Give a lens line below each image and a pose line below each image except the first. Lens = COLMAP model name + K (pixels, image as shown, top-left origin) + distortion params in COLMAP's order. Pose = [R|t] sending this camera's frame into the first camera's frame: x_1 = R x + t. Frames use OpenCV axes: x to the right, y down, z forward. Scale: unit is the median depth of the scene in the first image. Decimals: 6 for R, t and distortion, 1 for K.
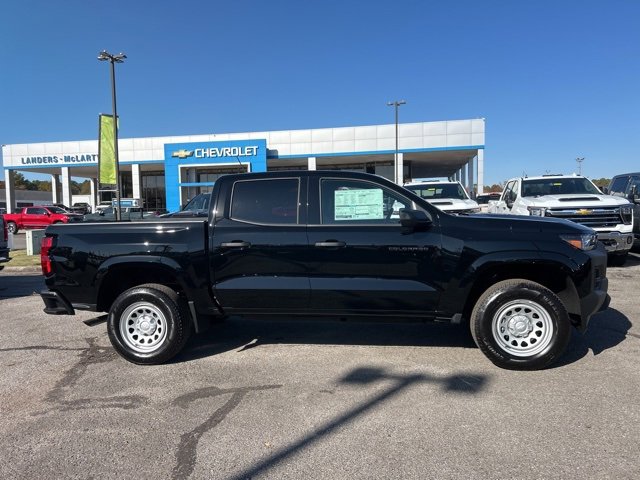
lens RADIAL K [[475.4, 0, 322.9], [0, 475.4, 239.6], [0, 0, 1]] dist [0.038500, -0.039463]
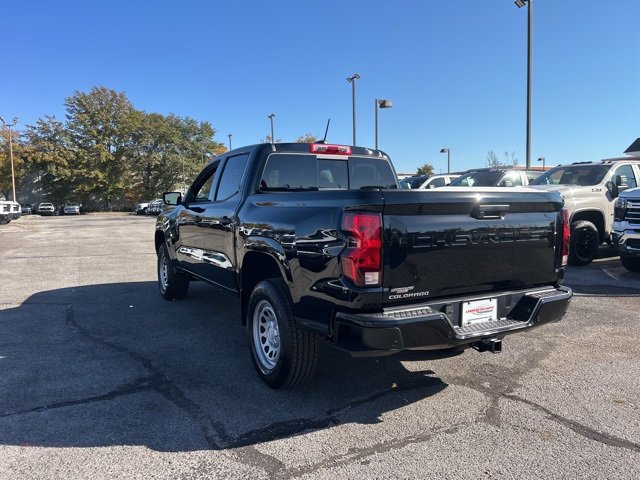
lens RADIAL K [[475.4, 0, 322.9], [0, 475.4, 239.6], [0, 0, 1]] dist [0.038500, -0.039463]
pose [[-0.603733, -0.029949, 0.796624, -1.082897], [0.076259, 0.992542, 0.095109, -0.062965], [-0.793531, 0.118170, -0.596946, 1.982151]]
